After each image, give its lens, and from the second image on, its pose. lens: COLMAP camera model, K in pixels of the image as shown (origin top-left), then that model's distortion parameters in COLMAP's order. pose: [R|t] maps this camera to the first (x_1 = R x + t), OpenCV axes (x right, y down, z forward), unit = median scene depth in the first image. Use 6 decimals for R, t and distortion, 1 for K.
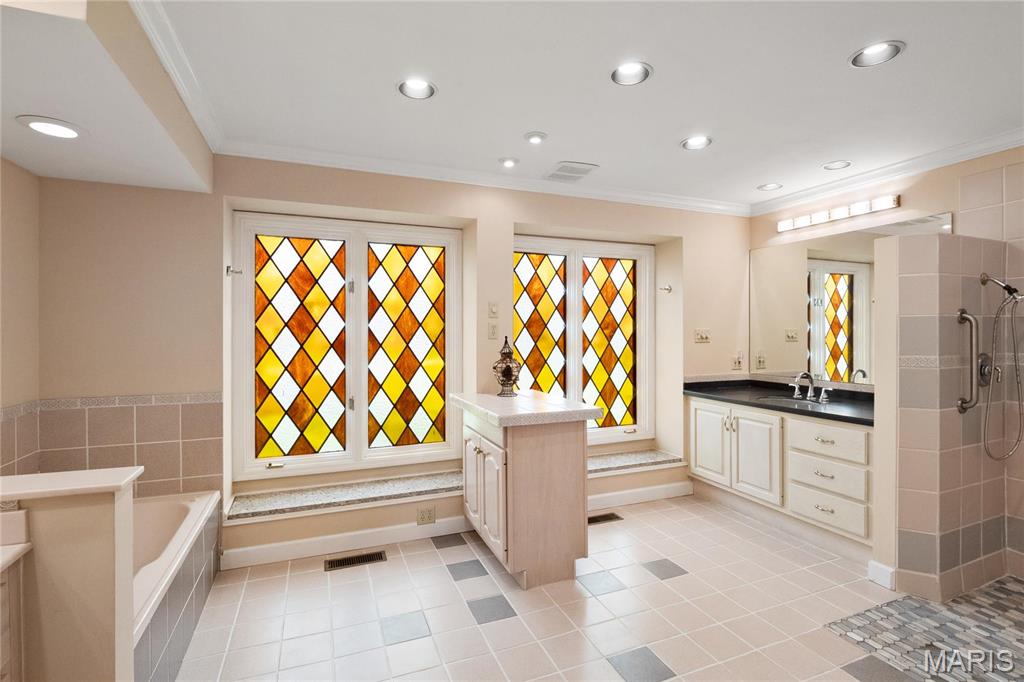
lens RADIAL K [[479.2, 0, 518.0], [0, 479.2, 336.0], [0, 0, 1]] dist [-0.008280, -0.001957]
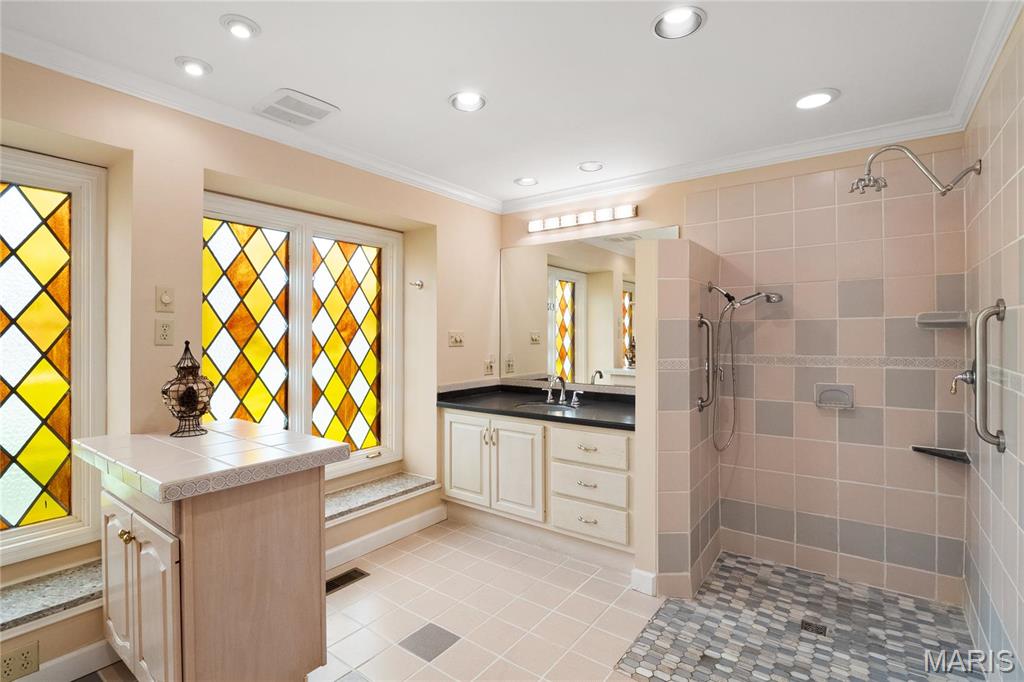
lens RADIAL K [[479.2, 0, 514.0], [0, 479.2, 333.0], [0, 0, 1]] dist [-0.008280, -0.001957]
pose [[0.854287, 0.003128, 0.519793, 0.015629], [0.002590, 0.999944, -0.010273, -0.002330], [-0.519796, 0.010123, 0.854231, 0.220946]]
